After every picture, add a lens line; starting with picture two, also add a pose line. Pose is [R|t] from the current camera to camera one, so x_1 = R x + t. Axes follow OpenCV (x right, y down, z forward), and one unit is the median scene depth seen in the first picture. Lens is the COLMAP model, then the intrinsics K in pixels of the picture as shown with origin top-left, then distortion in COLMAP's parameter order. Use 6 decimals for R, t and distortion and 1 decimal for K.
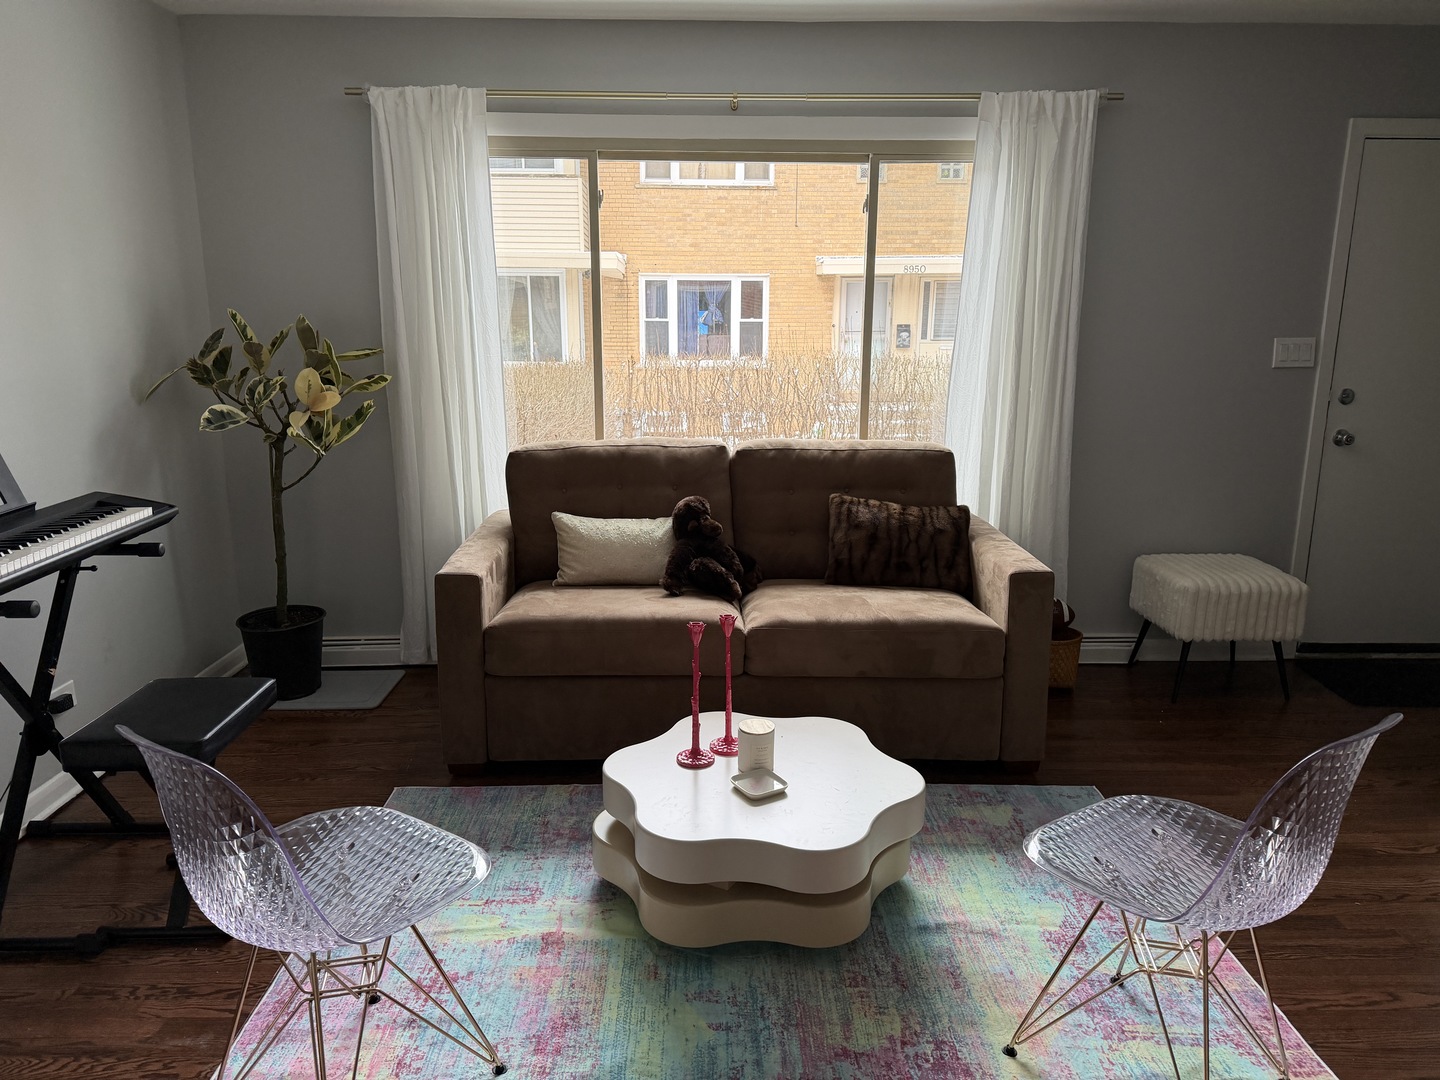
lens RADIAL K [[1019.5, 0, 723.9], [0, 1019.5, 545.2], [0, 0, 1]] dist [0.038261, -0.012494]
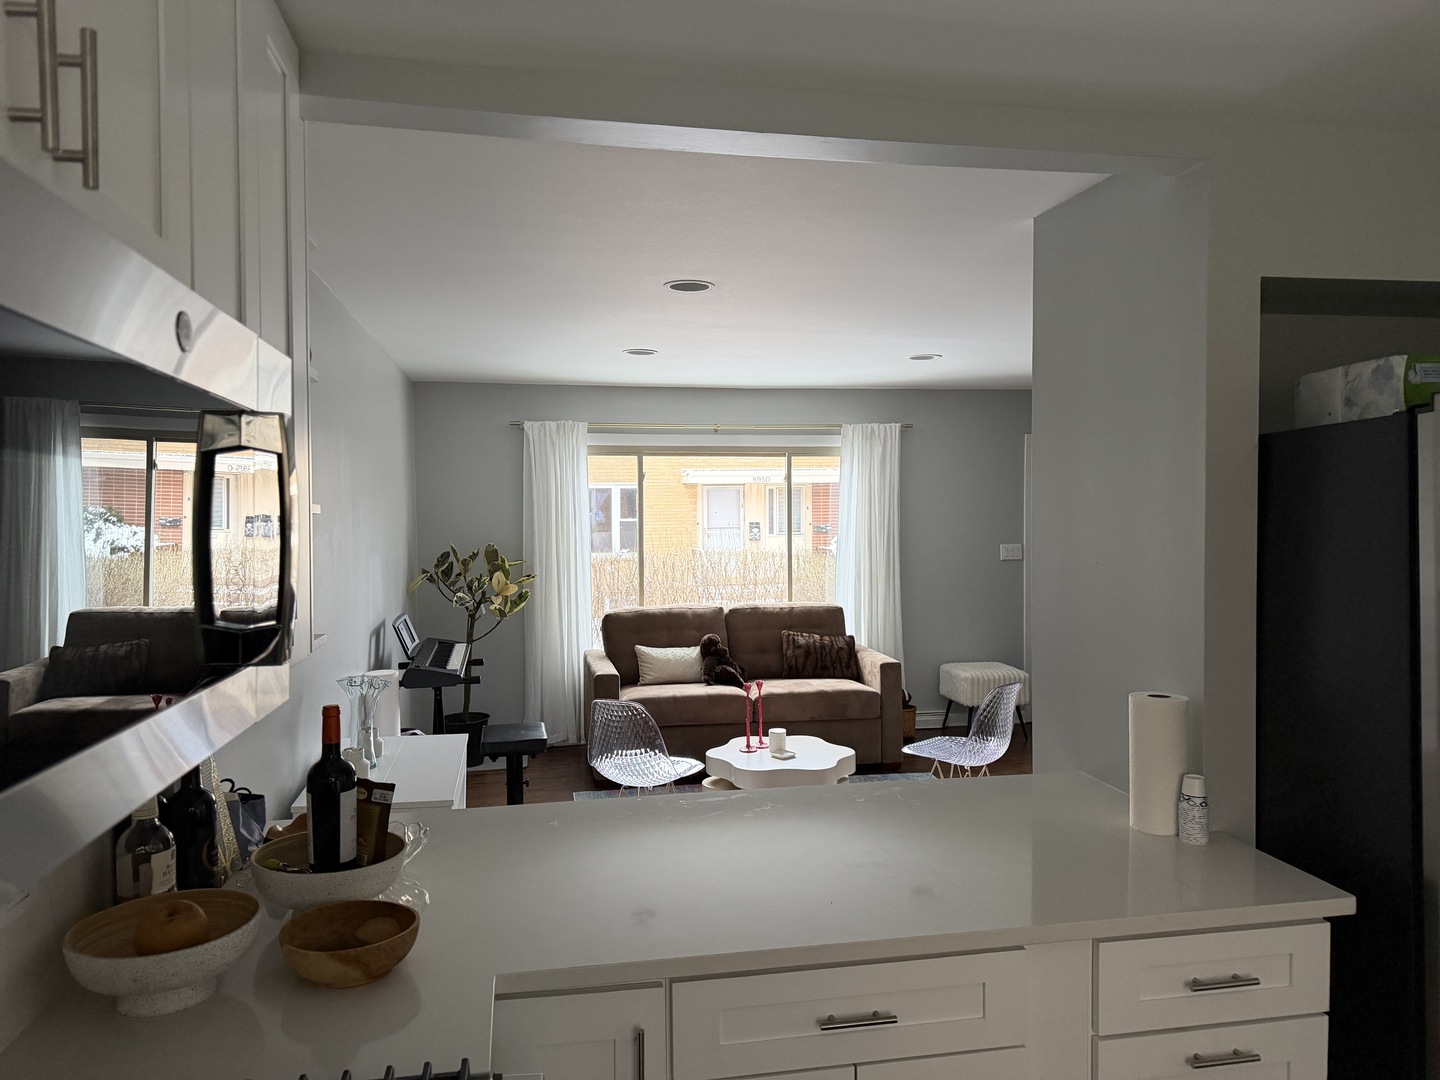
lens RADIAL K [[1019.5, 0, 721.4], [0, 1019.5, 533.6], [0, 0, 1]] dist [0.038261, -0.012494]
pose [[0.985787, -0.016067, 0.167228, -0.306979], [0.047756, 0.981151, -0.187249, 0.116007], [-0.161068, 0.192573, 0.967974, -0.805796]]
